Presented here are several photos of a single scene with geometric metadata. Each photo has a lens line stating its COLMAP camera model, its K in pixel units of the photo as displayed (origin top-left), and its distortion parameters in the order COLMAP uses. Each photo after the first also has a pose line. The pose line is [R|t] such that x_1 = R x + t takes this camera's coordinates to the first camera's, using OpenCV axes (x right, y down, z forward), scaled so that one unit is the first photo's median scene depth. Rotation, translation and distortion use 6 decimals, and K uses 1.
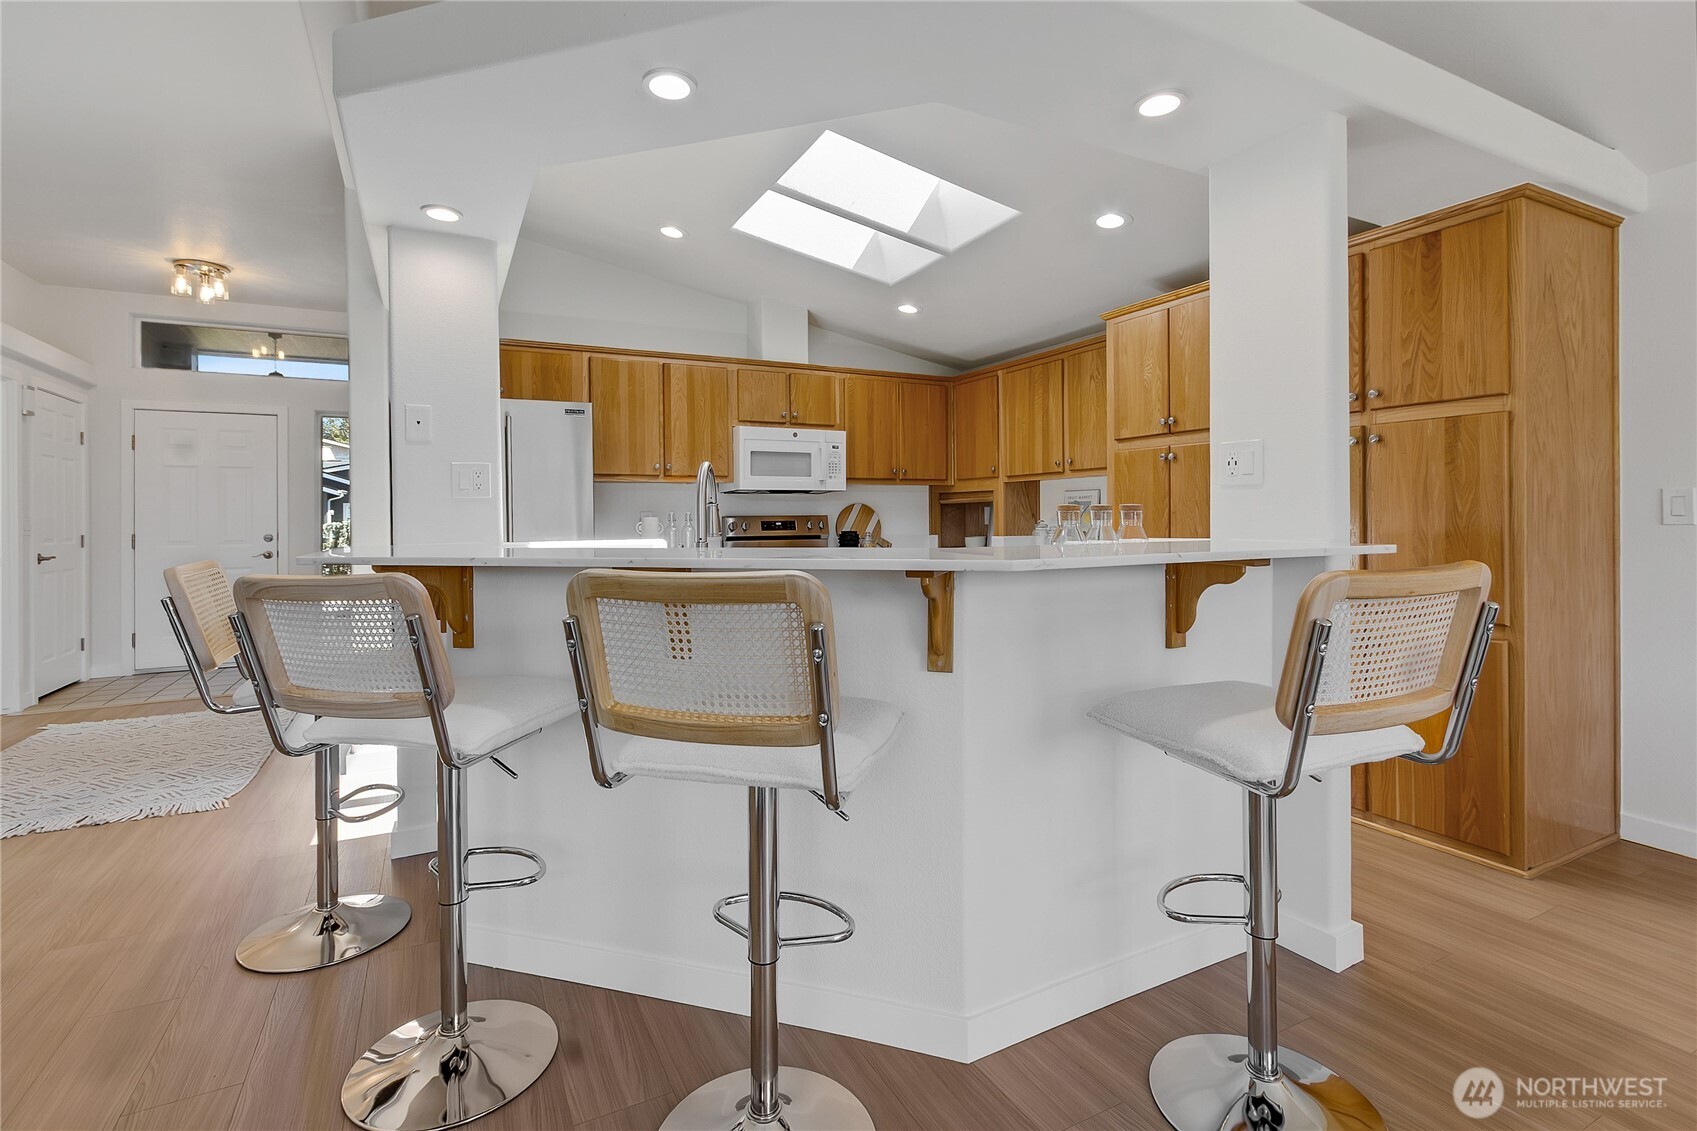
lens RADIAL K [[781.9, 0, 842.2], [0, 781.9, 523.6], [0, 0, 1]] dist [0.000417, 0.000179]
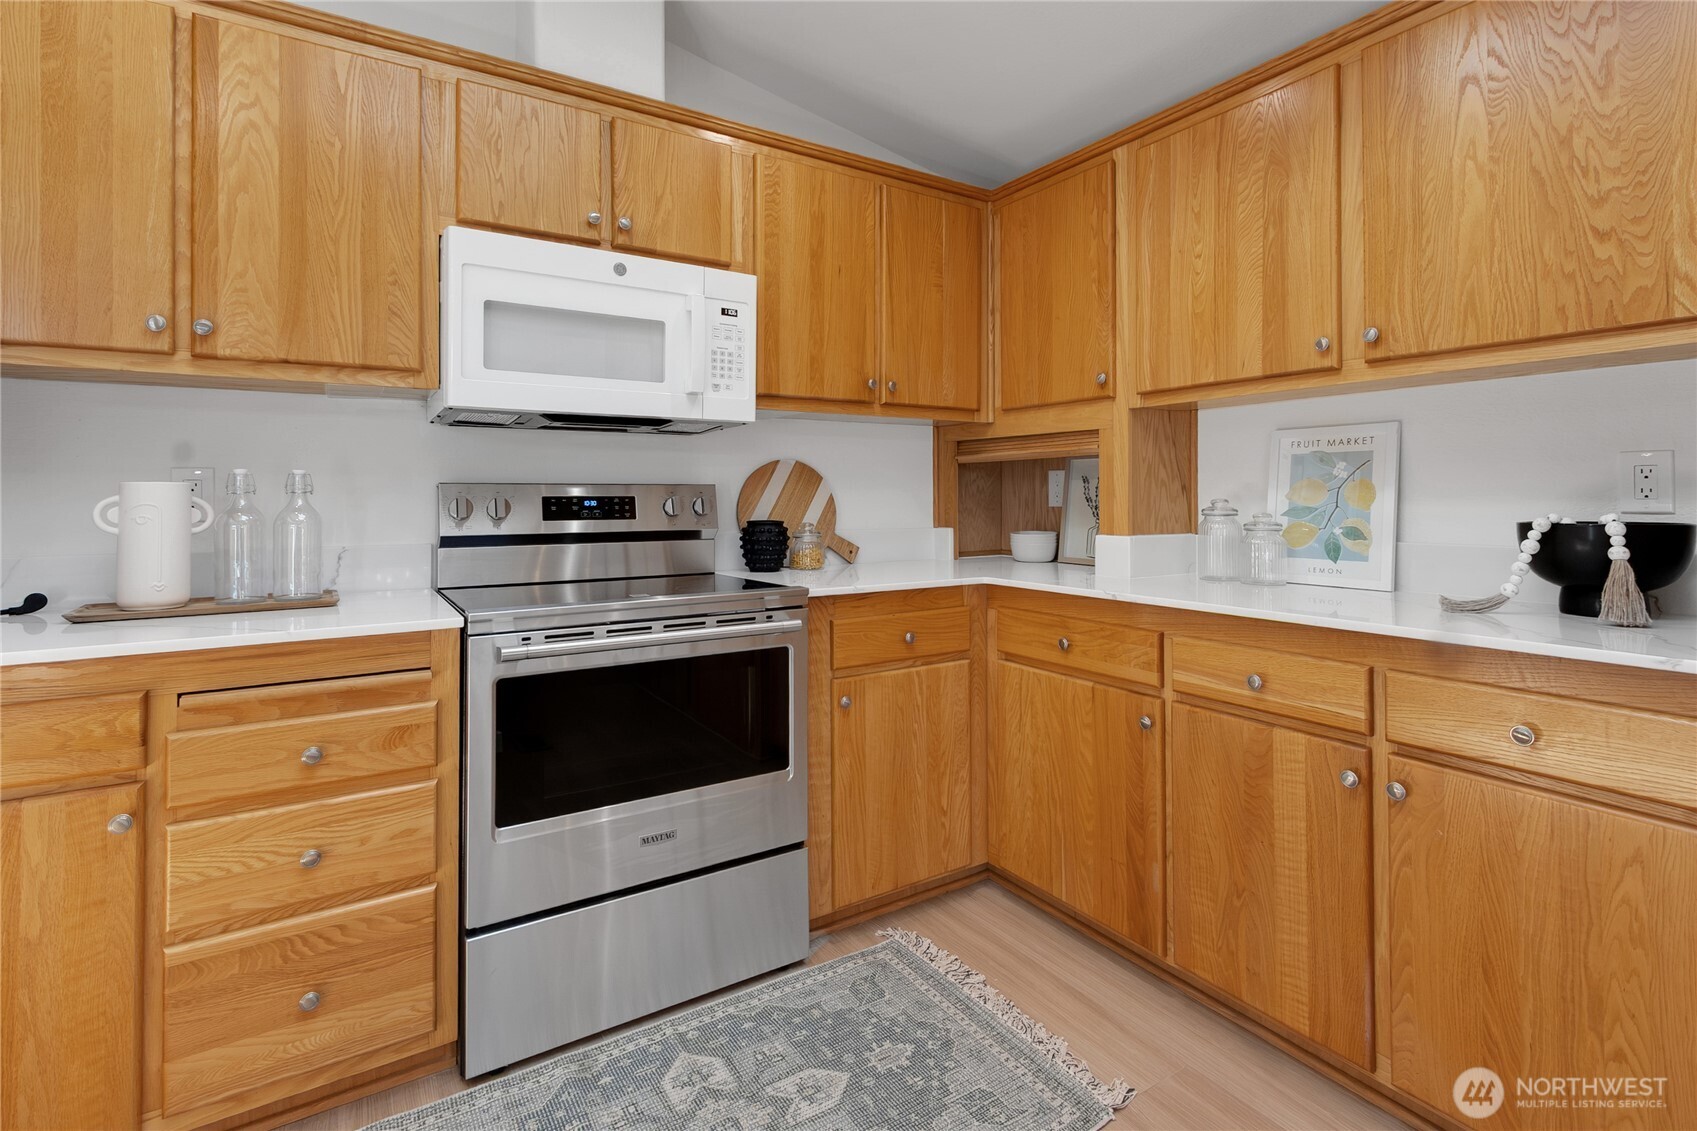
lens RADIAL K [[801.6, 0, 841.9], [0, 801.6, 492.9], [0, 0, 1]] dist [0.000980, 0.000557]
pose [[0.996627, 0.007132, 0.081757, 0.015463], [-0.006251, 0.999920, -0.011024, -0.001249], [-0.081829, 0.010476, 0.996591, 0.574761]]
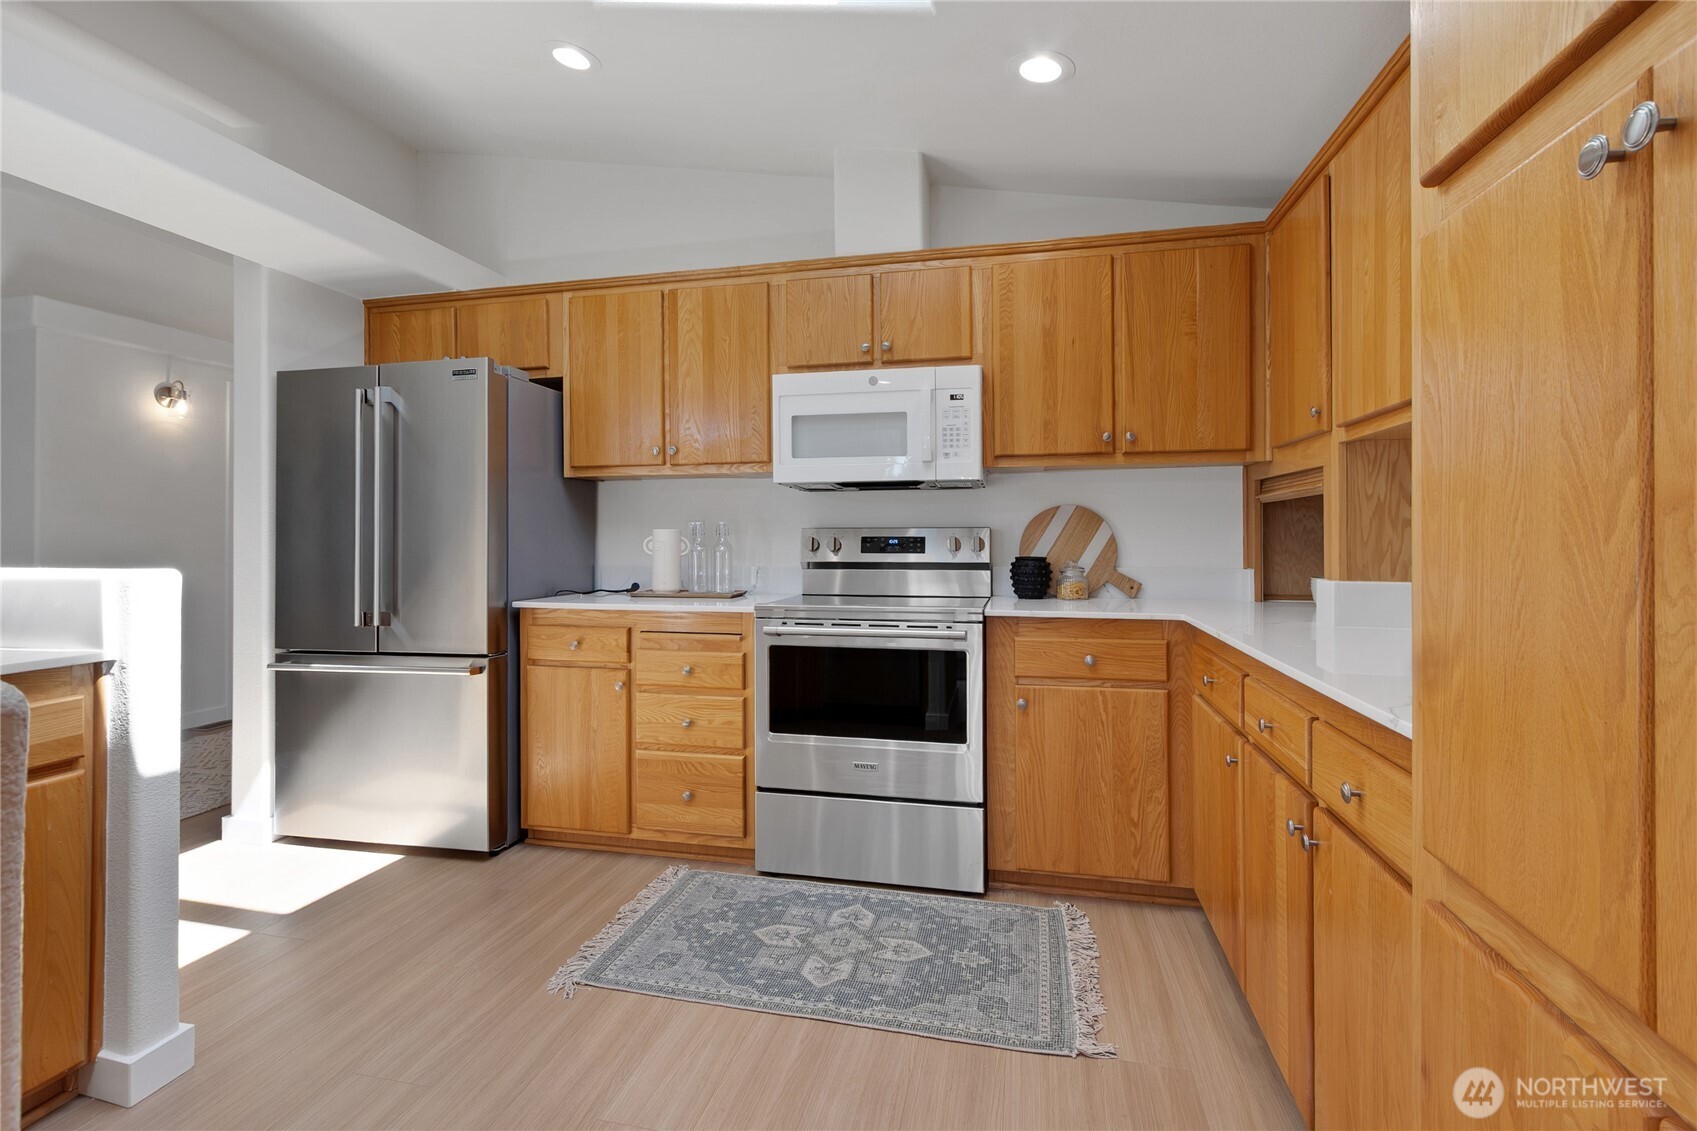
lens RADIAL K [[788.8, 0, 839.5], [0, 788.8, 544.2], [0, 0, 1]] dist [0.002474, 0.000442]
pose [[0.757809, 0.015285, -0.652297, 0.273295], [-0.009058, 0.999876, 0.012907, -0.004907], [0.652413, -0.003872, 0.757854, 0.533882]]
